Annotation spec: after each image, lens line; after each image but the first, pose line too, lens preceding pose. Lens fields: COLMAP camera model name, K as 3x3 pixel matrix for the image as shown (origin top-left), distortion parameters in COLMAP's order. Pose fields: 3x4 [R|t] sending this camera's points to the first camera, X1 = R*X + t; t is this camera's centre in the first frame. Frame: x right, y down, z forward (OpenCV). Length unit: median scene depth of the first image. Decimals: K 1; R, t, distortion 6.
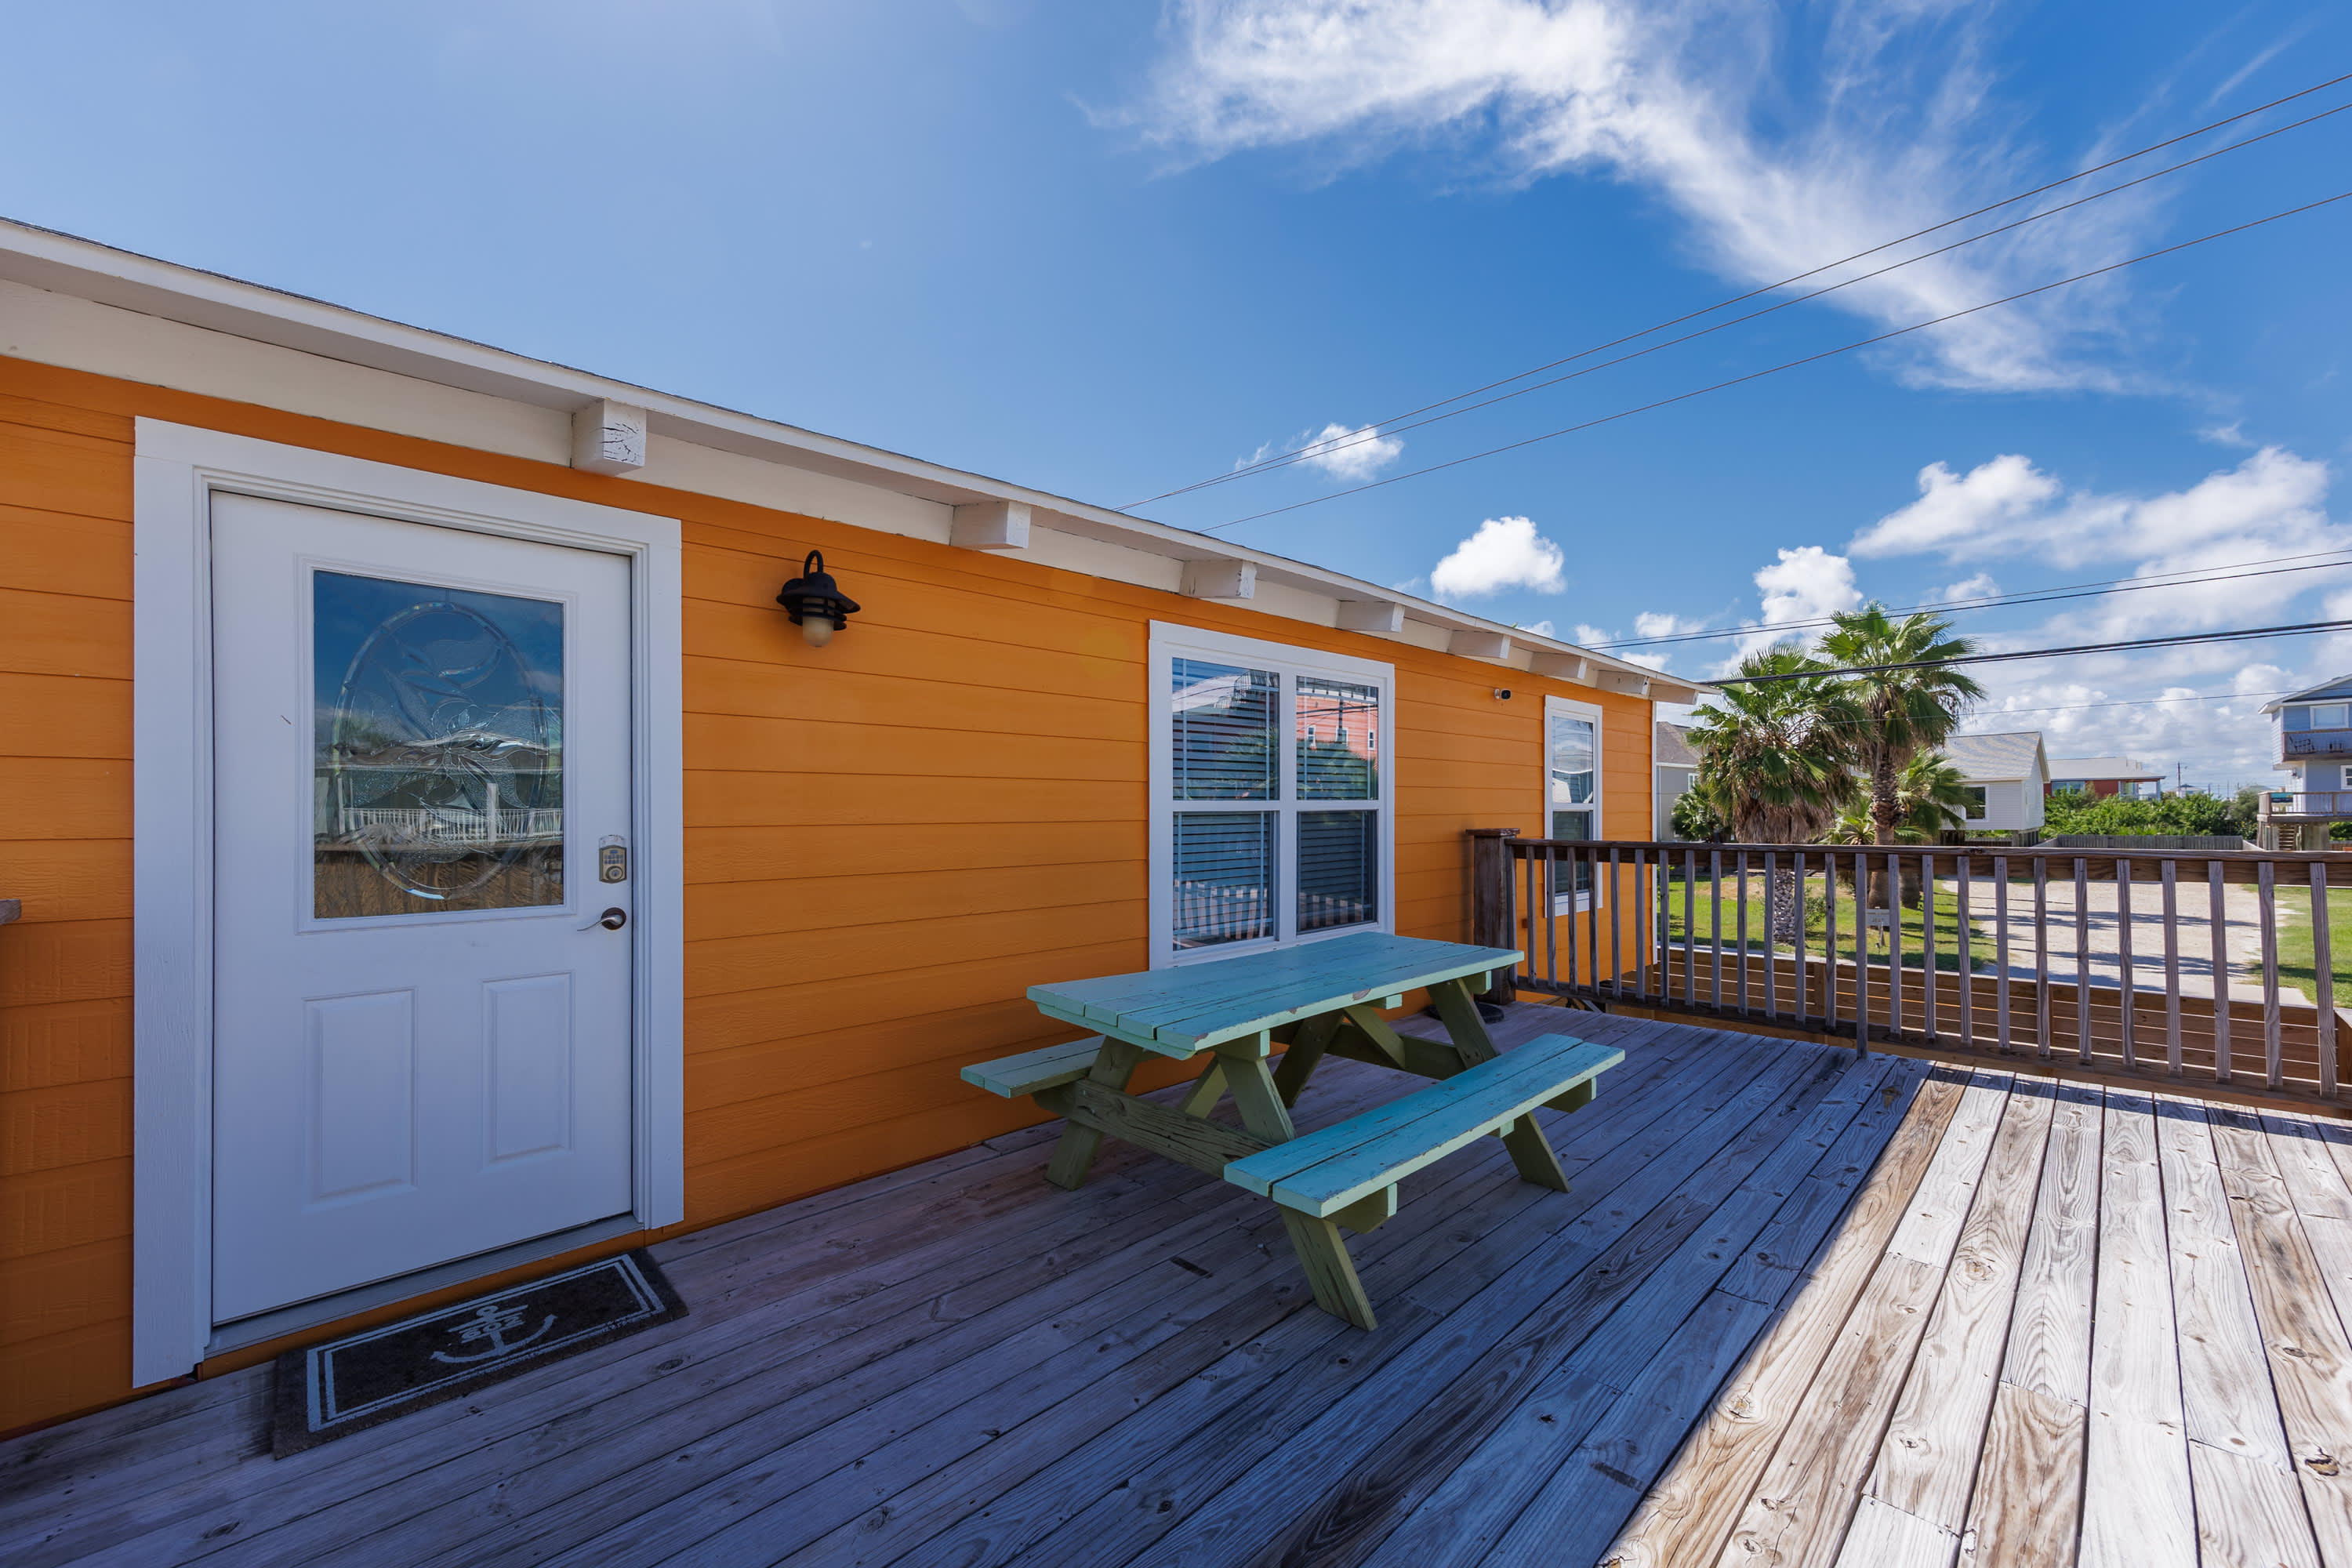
lens RADIAL K [[909.6, 0, 1168.4], [0, 909.6, 794.7], [0, 0, 1]] dist [-0.003386, -0.000493]
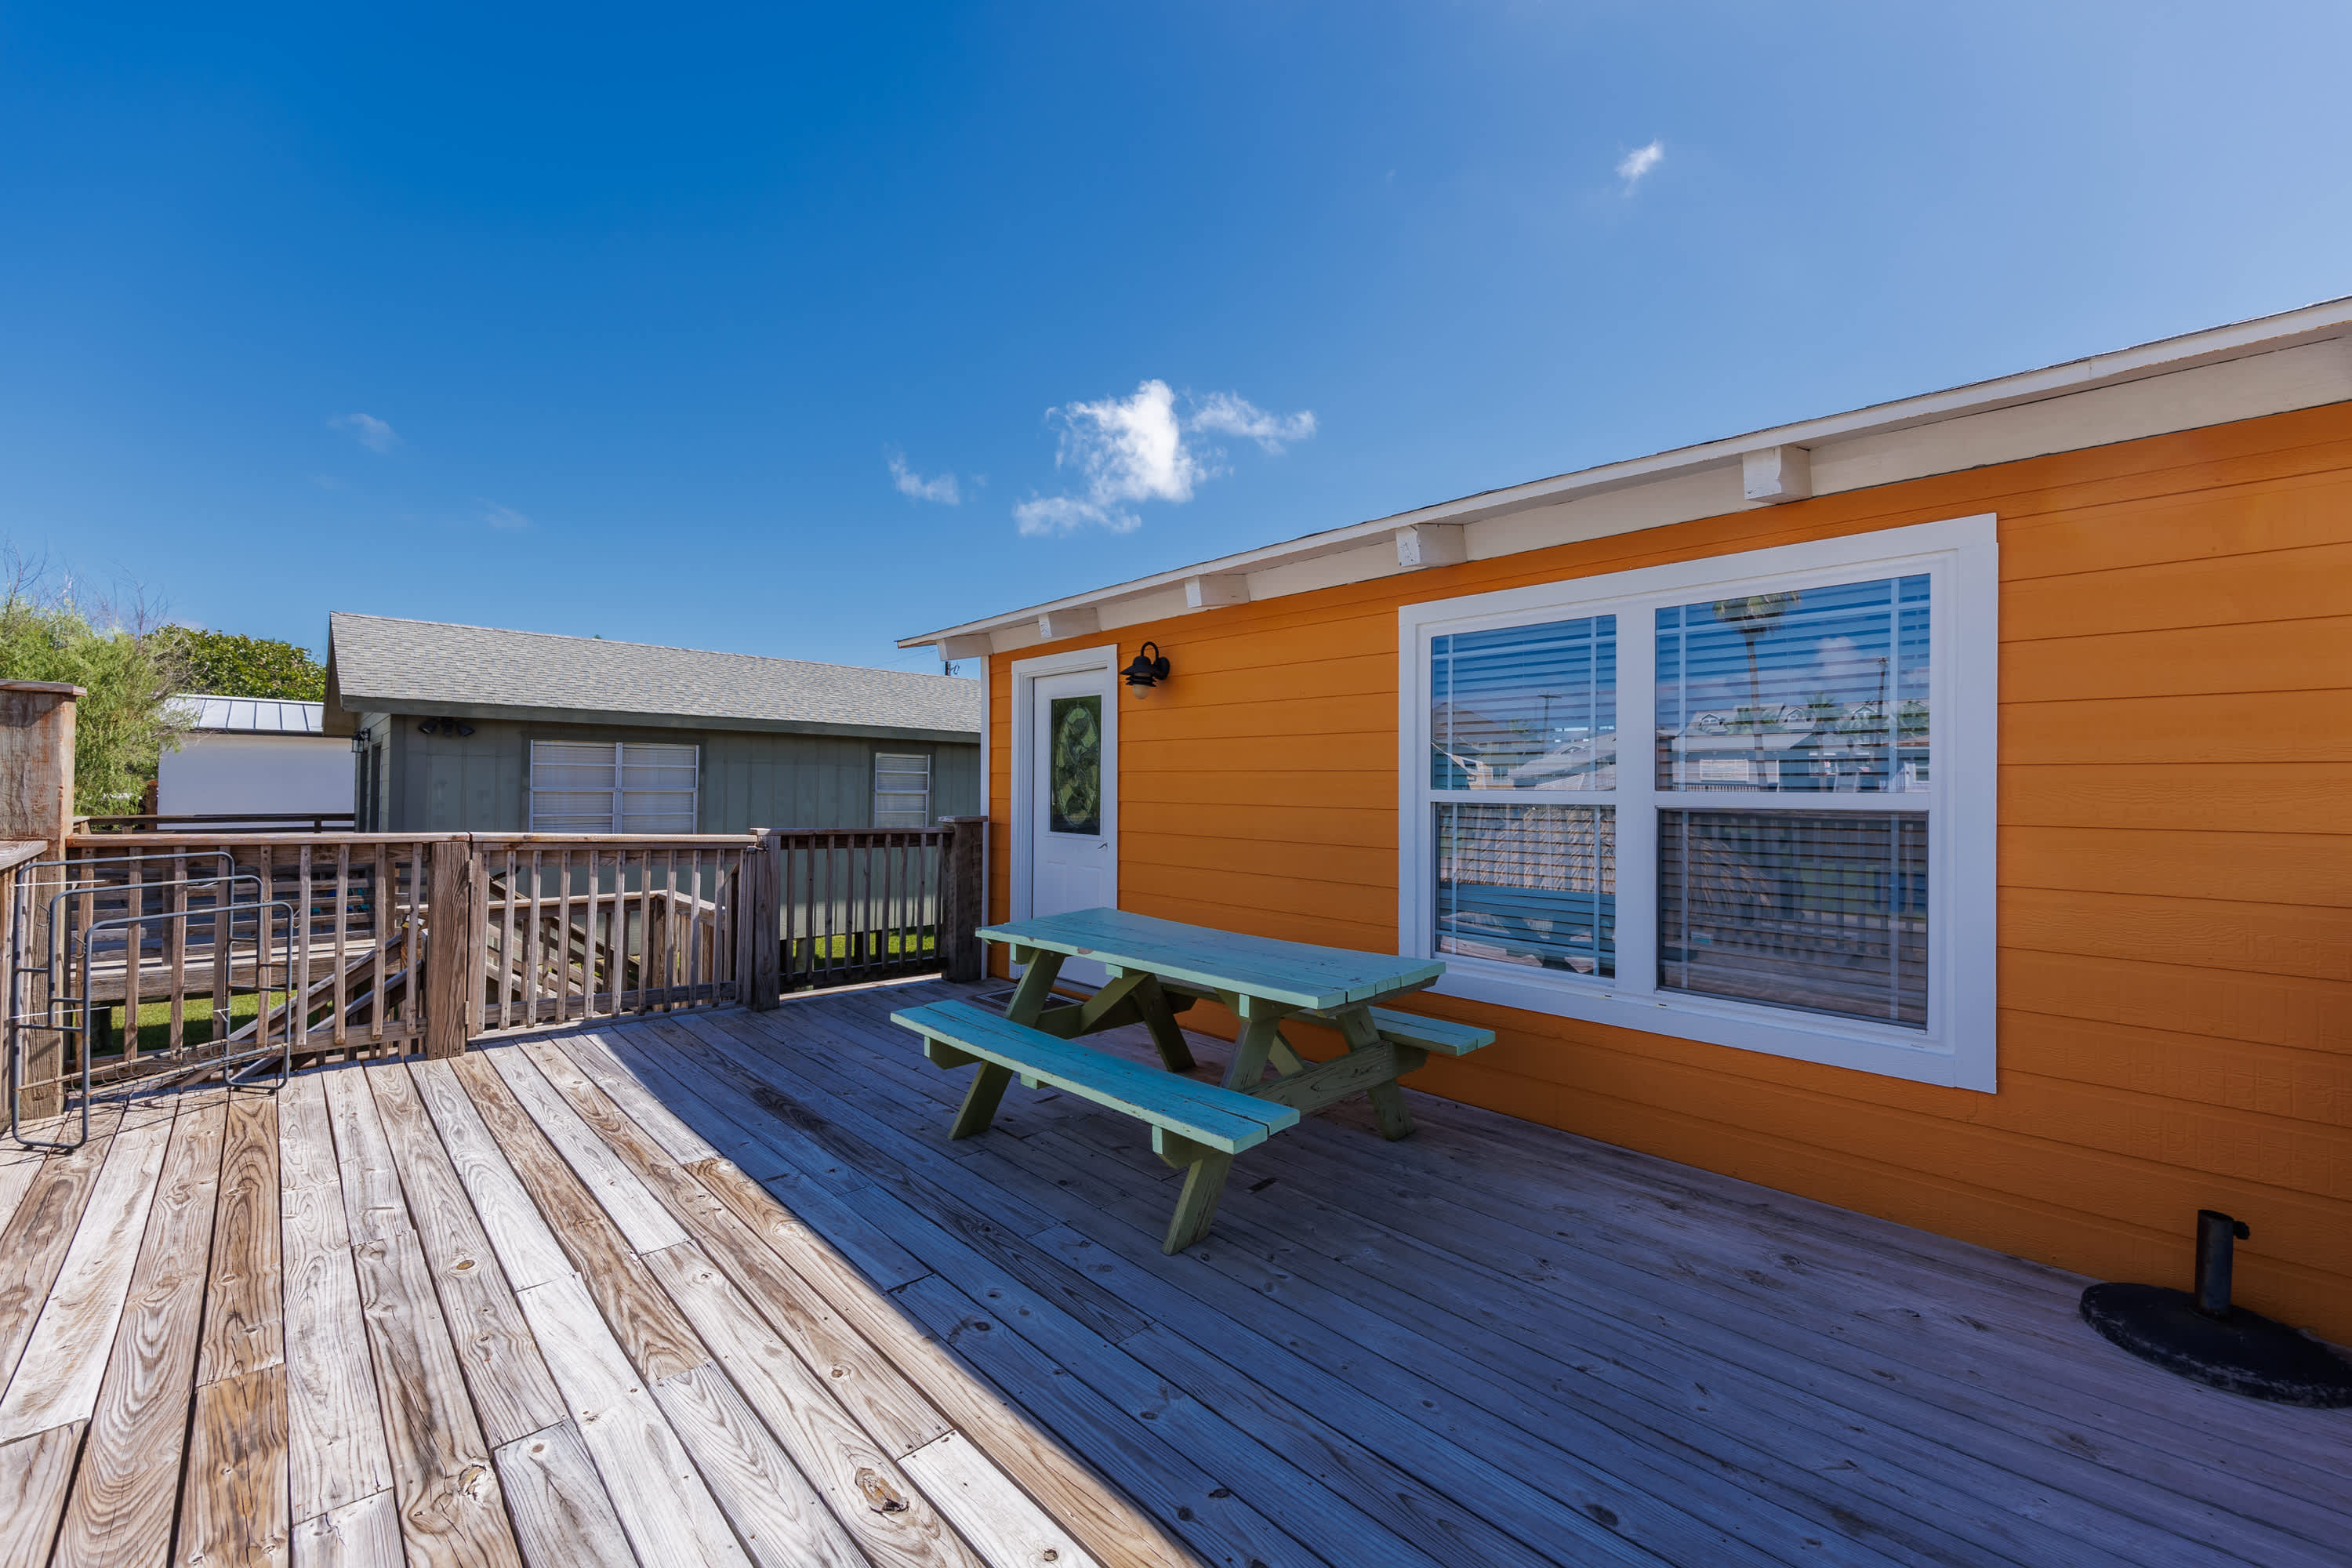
lens RADIAL K [[909.6, 0, 1168.4], [0, 909.6, 779.1], [0, 0, 1]] dist [-0.003386, -0.000493]
pose [[0.018647, -0.001645, -0.999825, 1.795056], [0.002776, 0.999995, -0.001593, -0.009798], [0.999822, -0.002746, 0.018651, 1.371480]]
